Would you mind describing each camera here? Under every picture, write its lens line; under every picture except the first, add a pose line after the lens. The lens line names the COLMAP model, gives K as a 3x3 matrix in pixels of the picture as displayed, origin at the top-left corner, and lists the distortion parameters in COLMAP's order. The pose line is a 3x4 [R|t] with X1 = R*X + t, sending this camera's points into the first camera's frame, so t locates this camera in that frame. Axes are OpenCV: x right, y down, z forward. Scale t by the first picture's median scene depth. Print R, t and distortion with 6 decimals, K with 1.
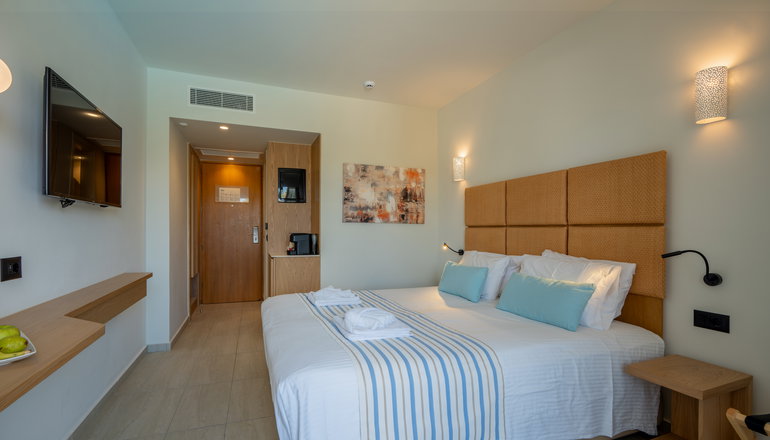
lens RADIAL K [[352.2, 0, 384.4], [0, 352.2, 234.1], [0, 0, 1]] dist [-0.000017, 0.000020]
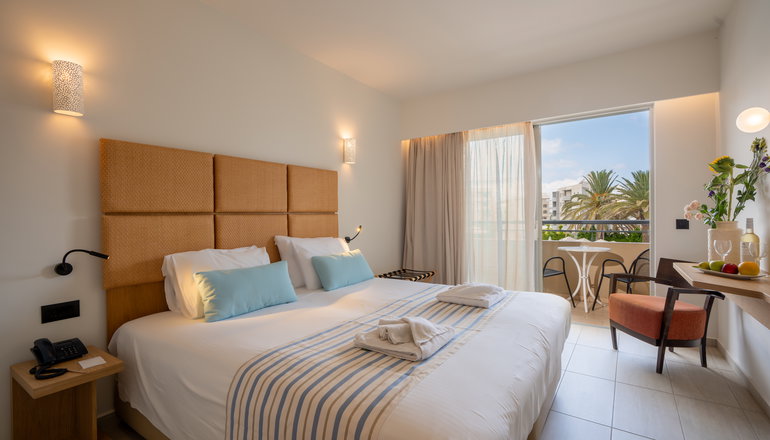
lens RADIAL K [[350.1, 0, 385.0], [0, 350.1, 220.0], [0, 0, 1]] dist [0.000063, -0.000158]
pose [[-0.560972, -0.014334, 0.827710, -0.346559], [0.014797, 0.999517, 0.027337, -0.015365], [-0.827702, 0.027583, -0.560489, 0.773064]]
